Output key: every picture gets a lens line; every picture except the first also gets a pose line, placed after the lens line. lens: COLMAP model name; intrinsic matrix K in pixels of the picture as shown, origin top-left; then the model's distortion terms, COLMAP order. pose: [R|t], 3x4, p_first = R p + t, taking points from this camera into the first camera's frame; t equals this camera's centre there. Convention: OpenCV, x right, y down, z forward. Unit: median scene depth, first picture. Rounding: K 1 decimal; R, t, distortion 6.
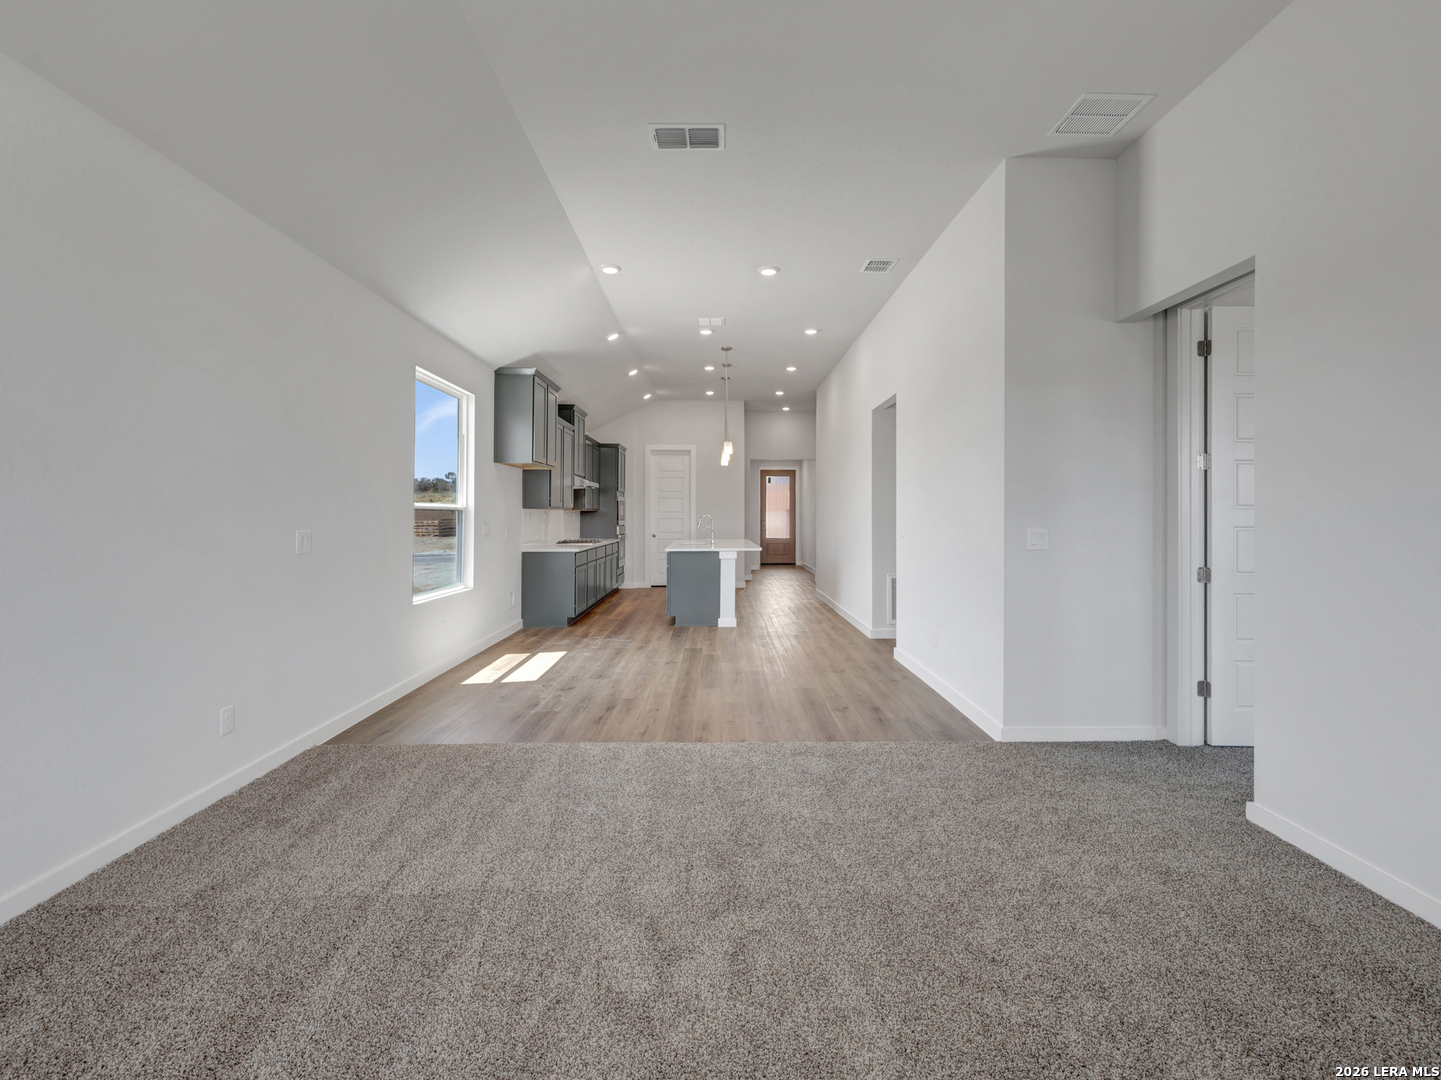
lens RADIAL K [[660.9, 0, 729.6], [0, 660.9, 506.5], [0, 0, 1]] dist [-0.000216, -0.000199]
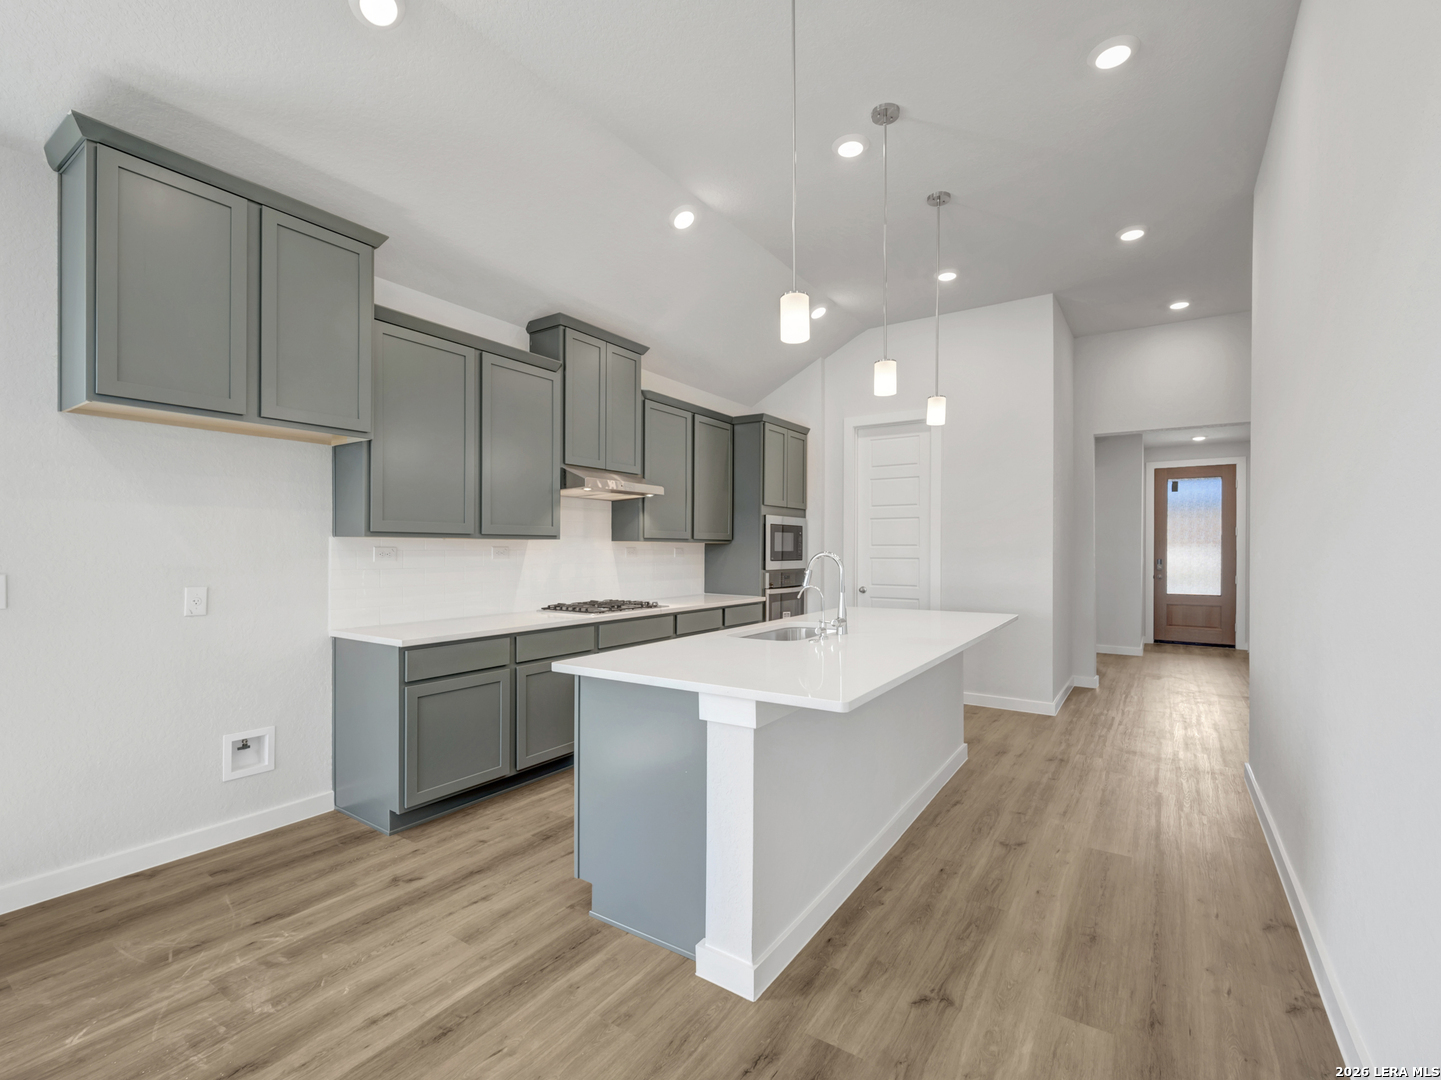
lens RADIAL K [[648.3, 0, 726.5], [0, 648.3, 552.2], [0, 0, 1]] dist [-0.000809, -0.000537]
pose [[0.819897, 0.005120, -0.572488, 0.154209], [0.005541, 0.999842, 0.016878, 0.008045], [0.572485, -0.017010, 0.819739, 0.864967]]
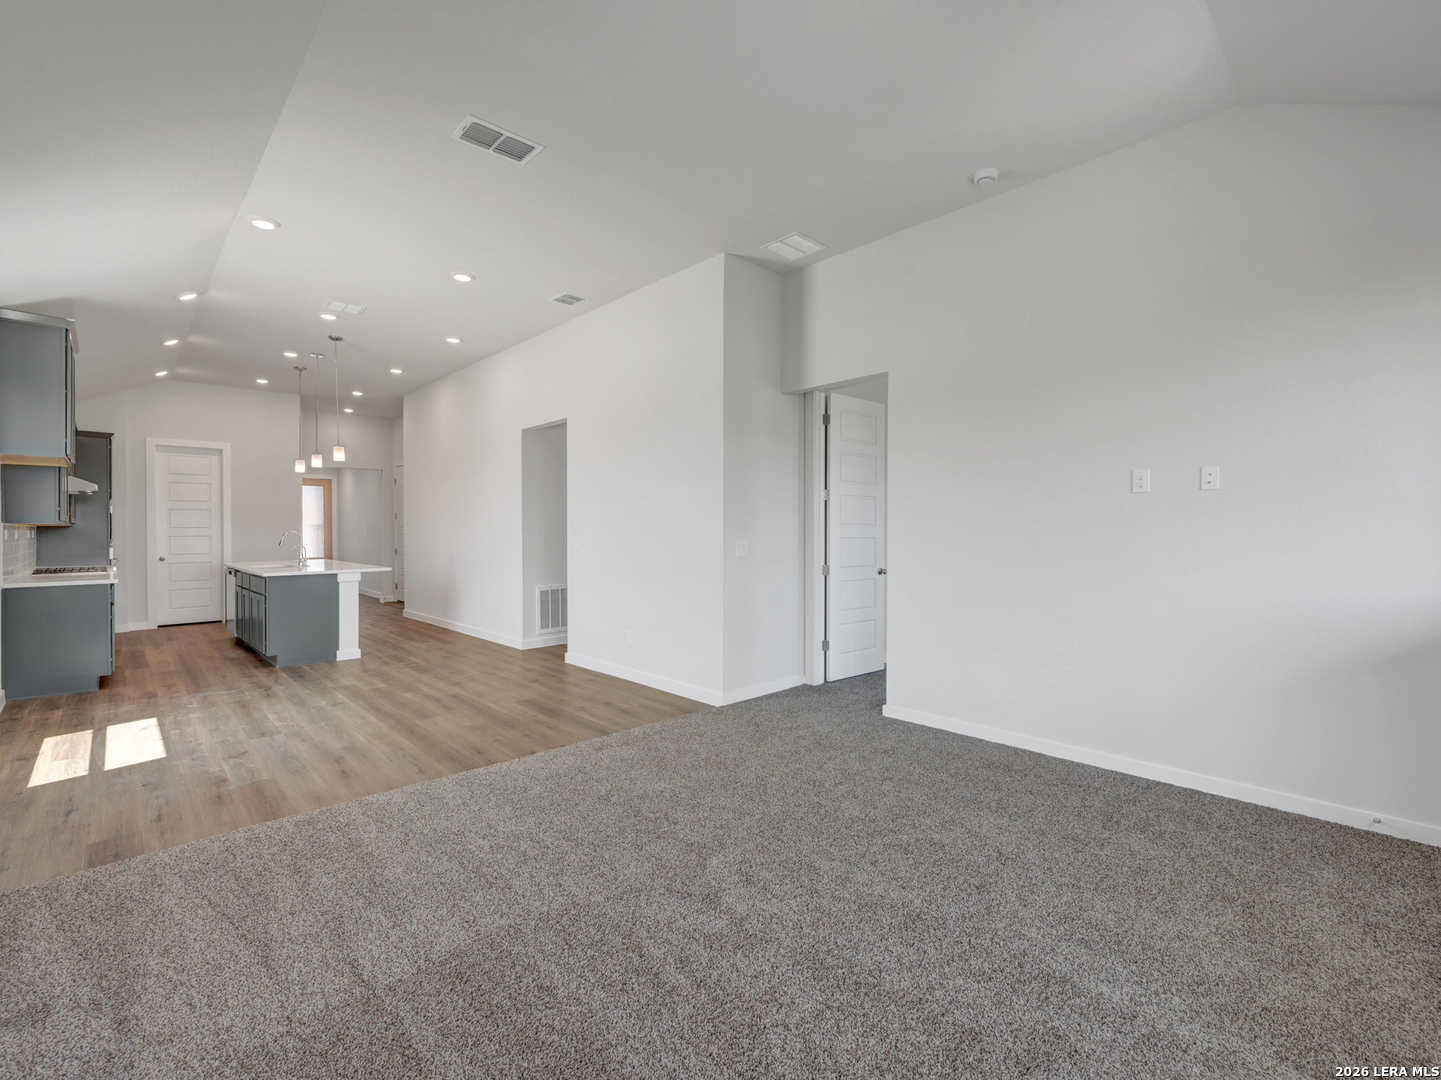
lens RADIAL K [[648.9, 0, 726.0], [0, 648.9, 534.7], [0, 0, 1]] dist [-0.001326, -0.000680]
pose [[0.736273, -0.008154, 0.676635, -0.235372], [-0.006024, 0.999809, 0.018604, -0.001881], [-0.676657, -0.017774, 0.736084, 0.034065]]
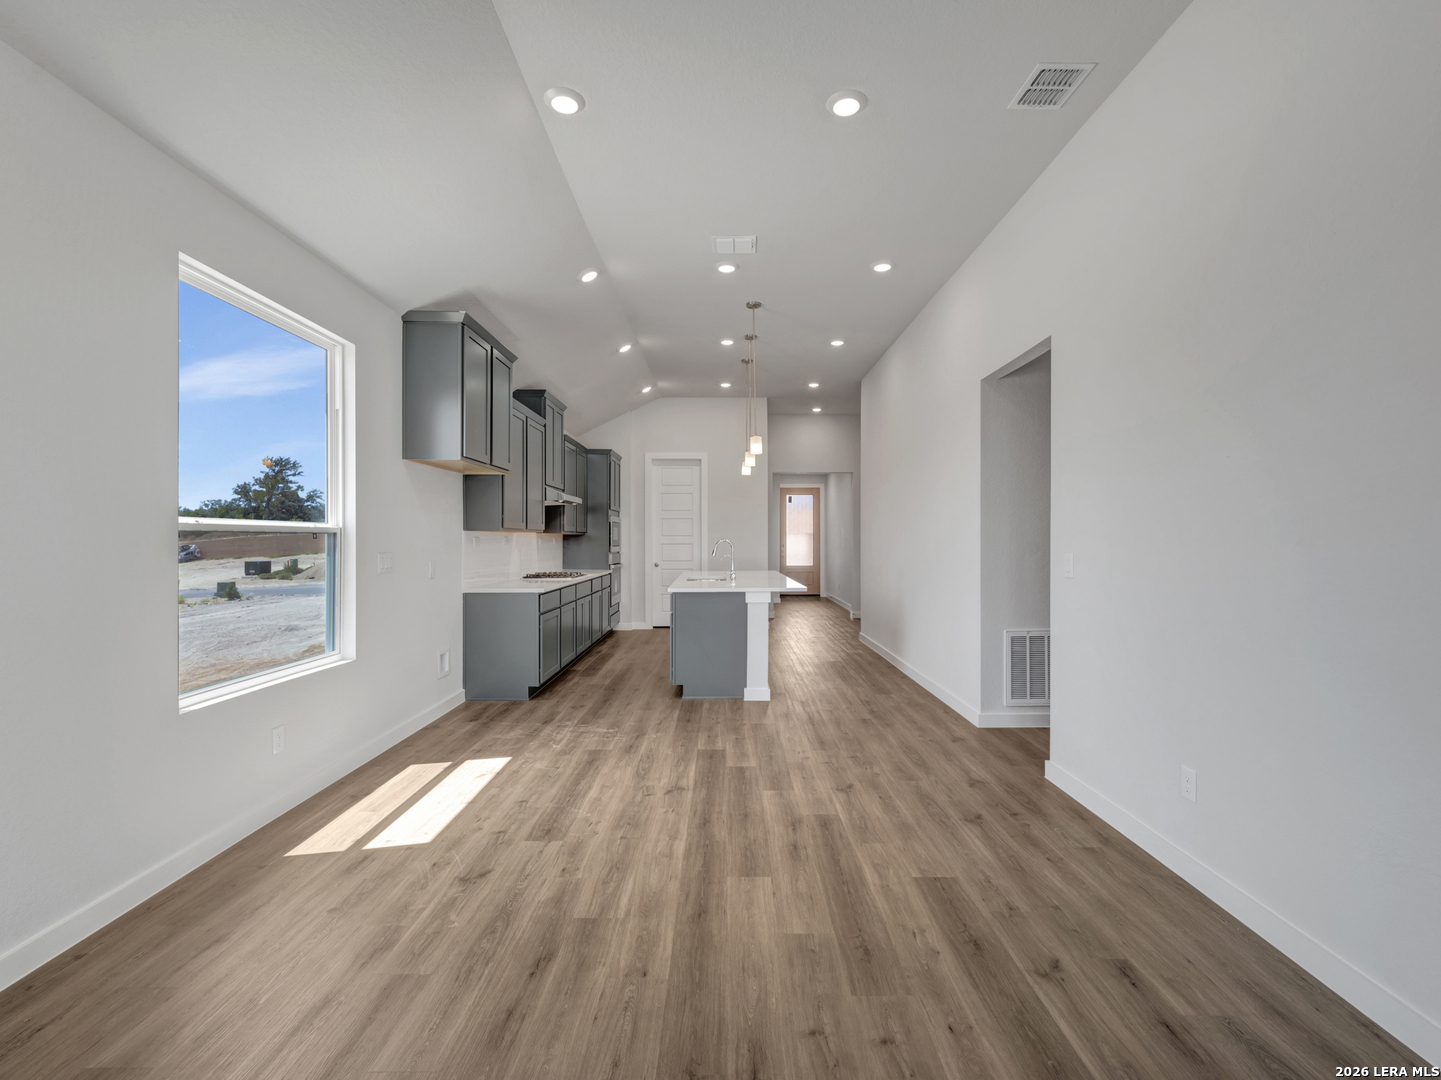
lens RADIAL K [[645.8, 0, 725.0], [0, 645.8, 541.3], [0, 0, 1]] dist [0.001095, -0.000093]
pose [[0.999864, -0.001515, -0.016436, -0.028363], [0.001794, 0.999855, 0.016952, 0.003230], [0.016408, -0.016979, 0.999721, 0.349706]]
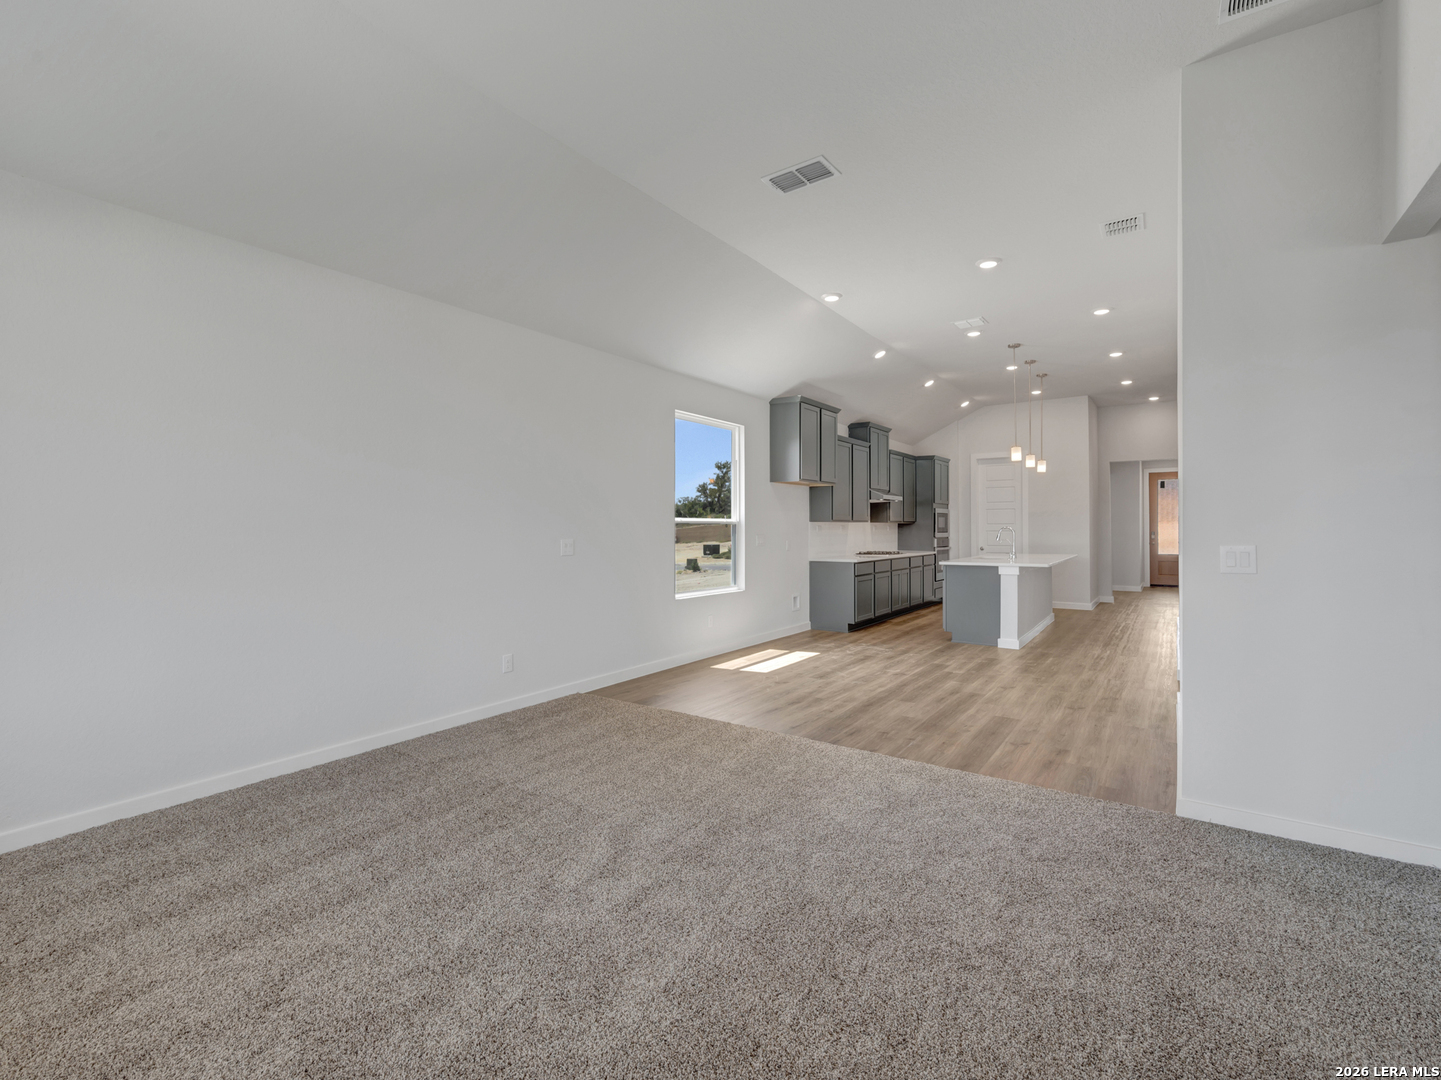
lens RADIAL K [[654.1, 0, 723.5], [0, 654.1, 523.0], [0, 0, 1]] dist [-0.000601, -0.000187]
pose [[0.810438, -0.007069, -0.585782, 0.229010], [0.011090, 0.999933, 0.003277, -0.000203], [0.585720, -0.009152, 0.810462, 0.029917]]
